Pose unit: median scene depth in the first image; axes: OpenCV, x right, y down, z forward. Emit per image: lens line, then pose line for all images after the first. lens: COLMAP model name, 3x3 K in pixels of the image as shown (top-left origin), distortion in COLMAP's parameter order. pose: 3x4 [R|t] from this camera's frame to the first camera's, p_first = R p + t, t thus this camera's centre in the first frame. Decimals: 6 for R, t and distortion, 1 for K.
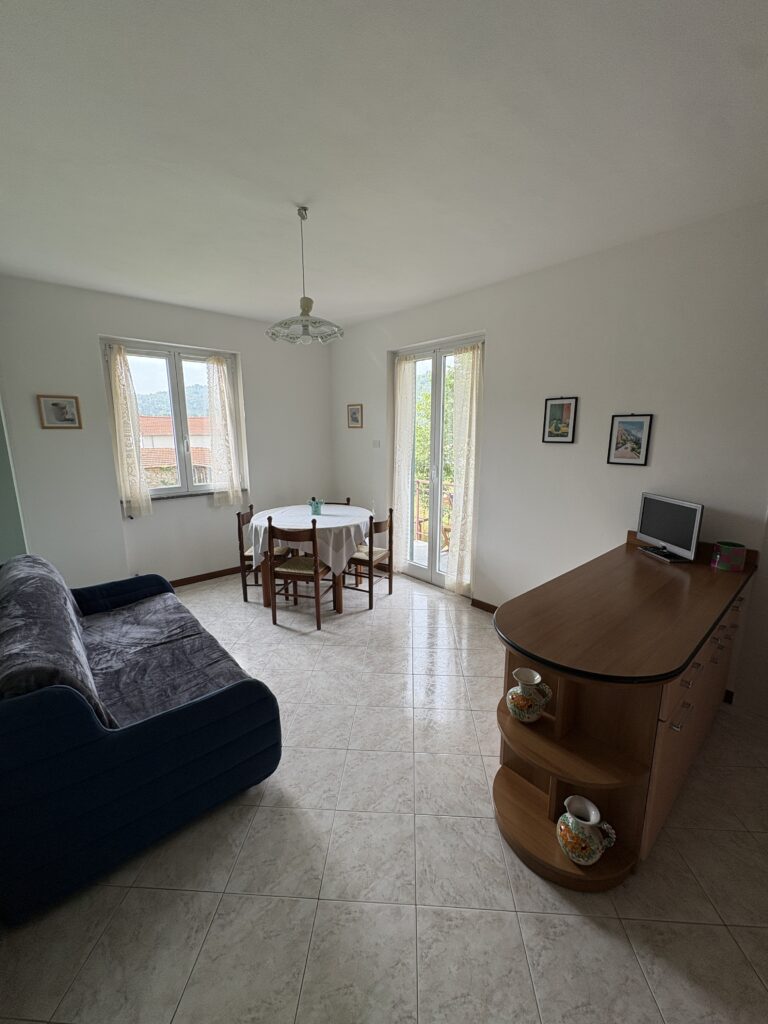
lens RADIAL K [[411.3, 0, 377.5], [0, 411.3, 505.8], [0, 0, 1]] dist [0.008133, -0.002297]
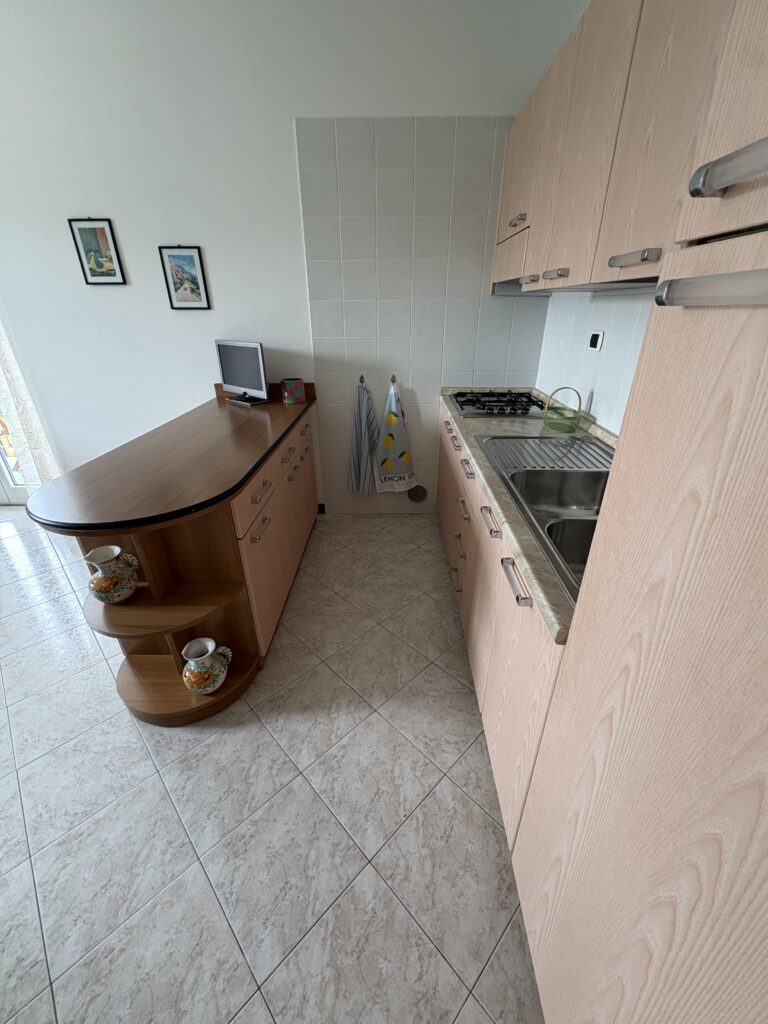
lens RADIAL K [[411.3, 0, 384.0], [0, 411.3, 512.2], [0, 0, 1]] dist [0.008133, -0.002297]
pose [[0.675585, -0.332632, 0.657982, 0.164493], [0.145571, 0.935055, 0.323236, 0.104867], [-0.722768, -0.122591, 0.680131, 0.011018]]
